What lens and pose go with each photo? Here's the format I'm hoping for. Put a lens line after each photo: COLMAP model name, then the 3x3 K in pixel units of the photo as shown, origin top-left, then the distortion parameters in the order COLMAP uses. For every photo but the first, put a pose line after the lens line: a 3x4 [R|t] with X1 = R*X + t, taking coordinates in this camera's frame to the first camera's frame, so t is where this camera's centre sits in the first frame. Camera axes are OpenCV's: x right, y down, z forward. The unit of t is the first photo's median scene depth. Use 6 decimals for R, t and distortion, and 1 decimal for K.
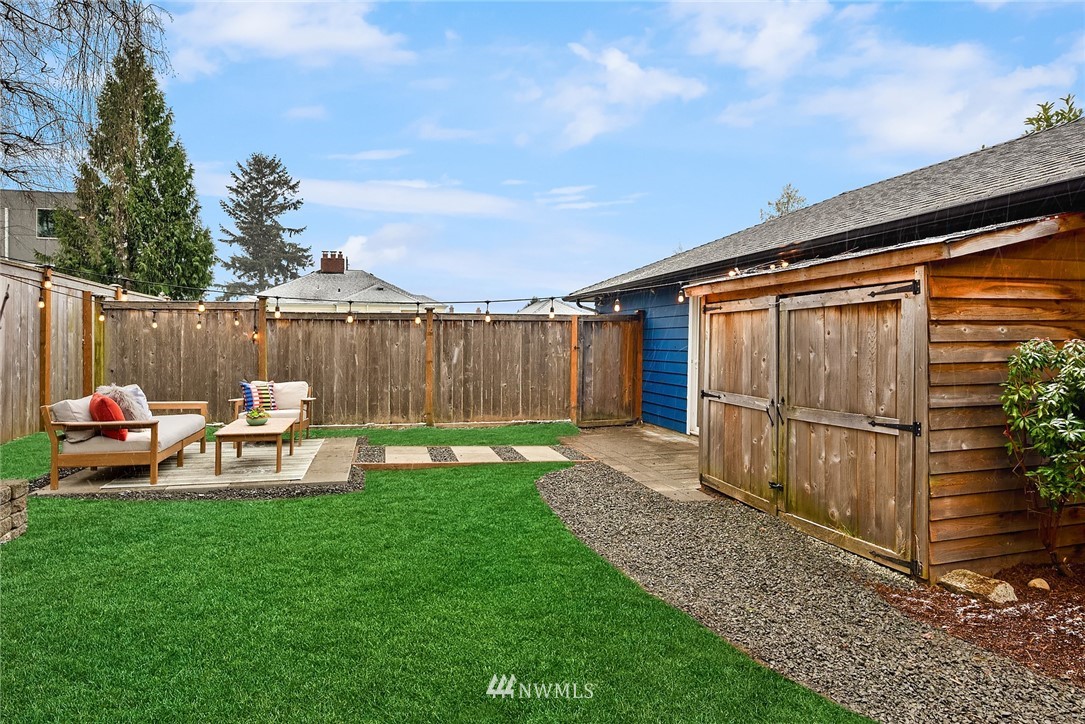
lens RADIAL K [[587.0, 0, 541.0], [0, 587.0, 350.4], [0, 0, 1]] dist [-0.006101, -0.003118]
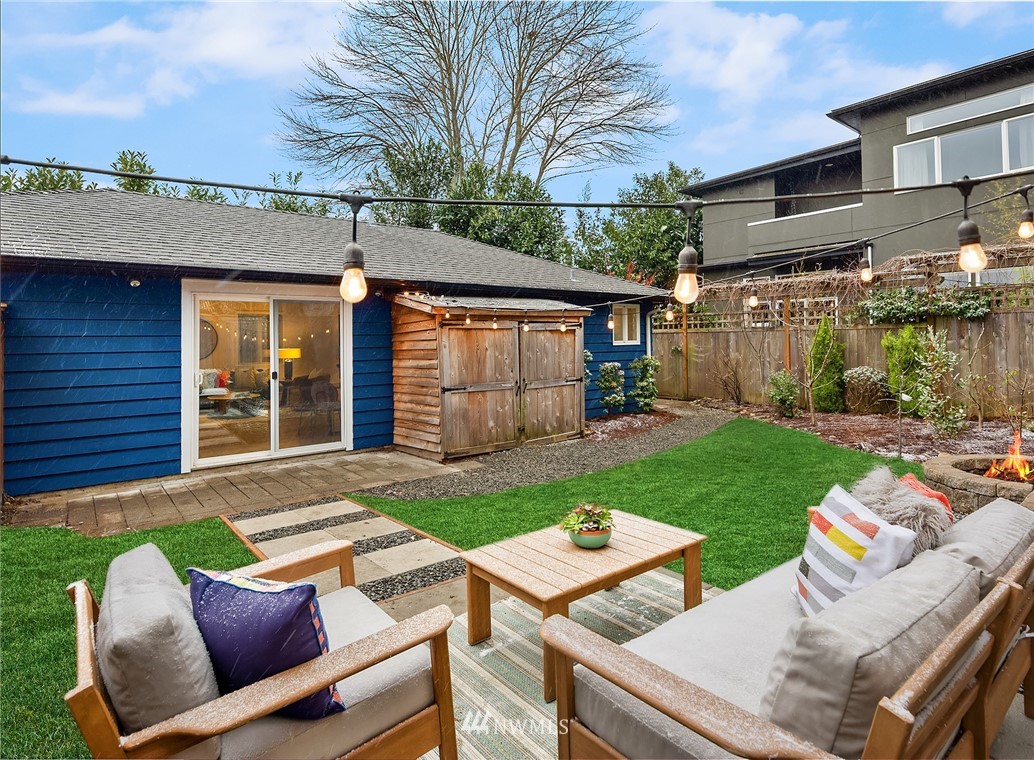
lens RADIAL K [[574.3, 0, 516.2], [0, 574.3, 333.3], [0, 0, 1]] dist [-0.026063, -0.000476]
pose [[-0.392454, 0.024226, 0.919452, -1.199714], [0.032854, 0.999384, -0.012309, -0.037148], [-0.919185, 0.025377, -0.393009, 1.697873]]
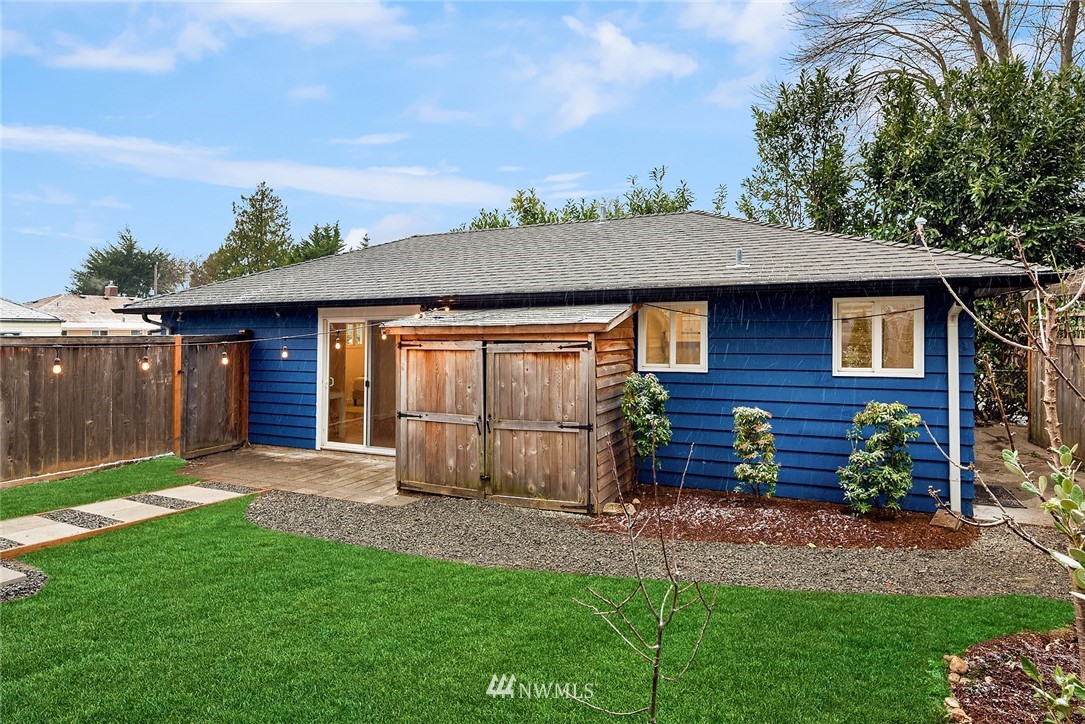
lens RADIAL K [[587.0, 0, 541.0], [0, 587.0, 350.4], [0, 0, 1]] dist [-0.006101, -0.003118]
pose [[0.649975, -0.021210, 0.759660, -0.569643], [0.016408, 0.999769, 0.013874, -0.089346], [-0.759779, 0.003447, 0.650173, -0.012034]]
